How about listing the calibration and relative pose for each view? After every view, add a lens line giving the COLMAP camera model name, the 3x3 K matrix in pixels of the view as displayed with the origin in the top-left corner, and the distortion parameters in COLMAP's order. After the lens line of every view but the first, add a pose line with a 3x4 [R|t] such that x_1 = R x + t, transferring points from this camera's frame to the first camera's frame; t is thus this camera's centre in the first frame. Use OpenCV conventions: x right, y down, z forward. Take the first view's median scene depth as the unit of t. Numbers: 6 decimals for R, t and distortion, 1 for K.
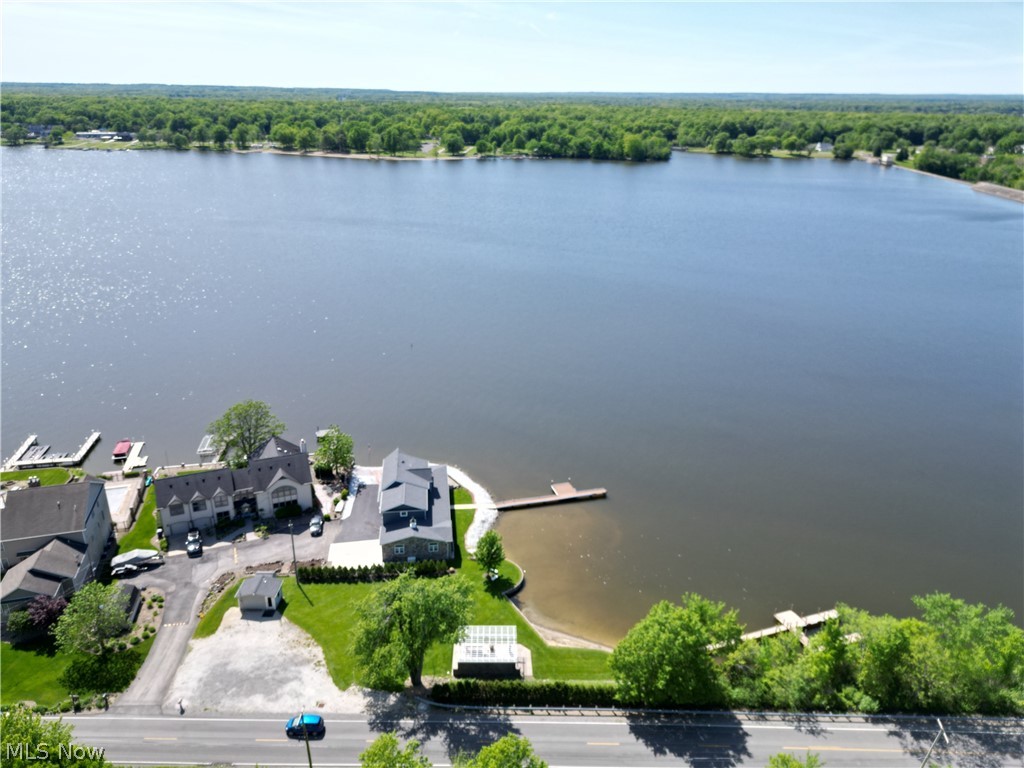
lens RADIAL K [[719.5, 0, 507.7], [0, 719.5, 383.9], [0, 0, 1]] dist [0.057679, -0.057498]
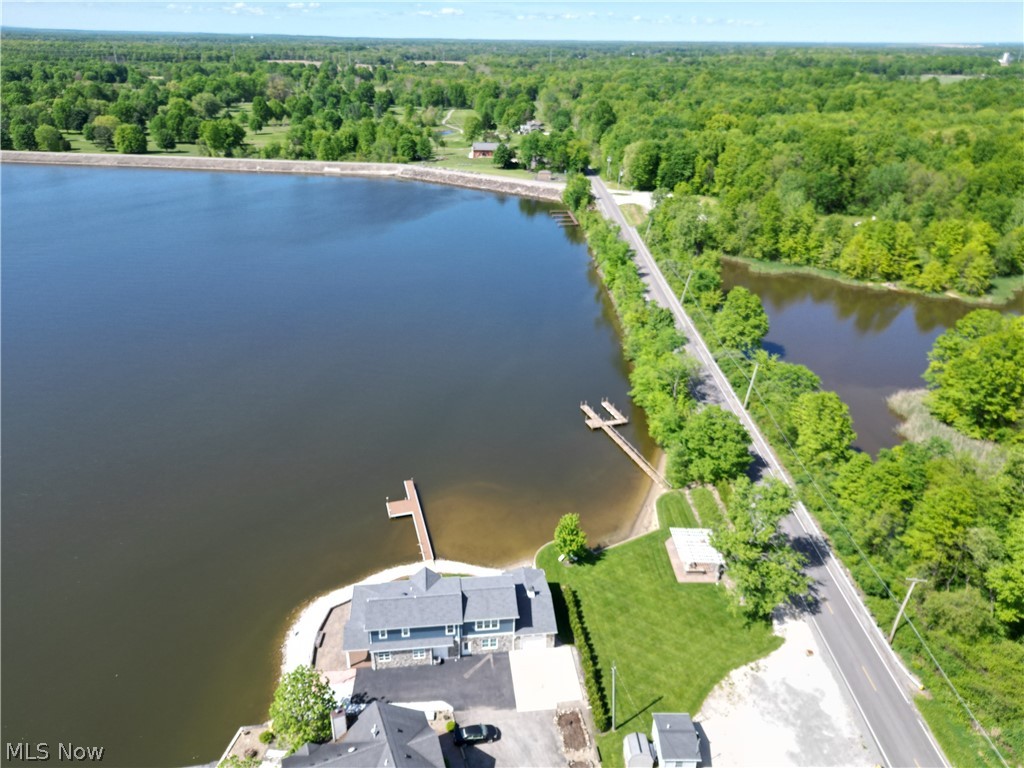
lens RADIAL K [[719.5, 0, 507.7], [0, 719.5, 383.9], [0, 0, 1]] dist [0.057679, -0.057498]
pose [[-0.000152, -0.441232, 0.897393, -0.701556], [0.362803, 0.836225, 0.411219, -0.318075], [-0.931866, 0.325639, 0.159954, 0.763937]]
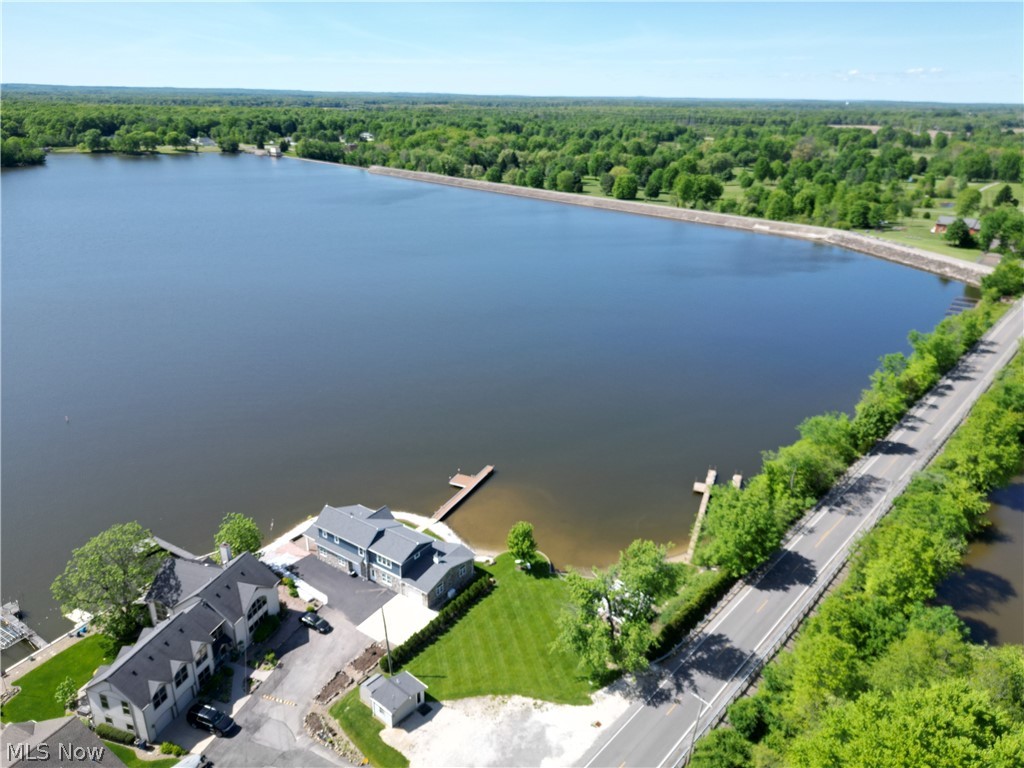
lens RADIAL K [[719.5, 0, 507.7], [0, 719.5, 383.9], [0, 0, 1]] dist [0.057679, -0.057498]
pose [[0.662641, -0.278995, 0.695031, -0.611460], [0.273701, 0.954044, 0.122020, -0.102045], [-0.697133, 0.109375, 0.708550, 0.234457]]
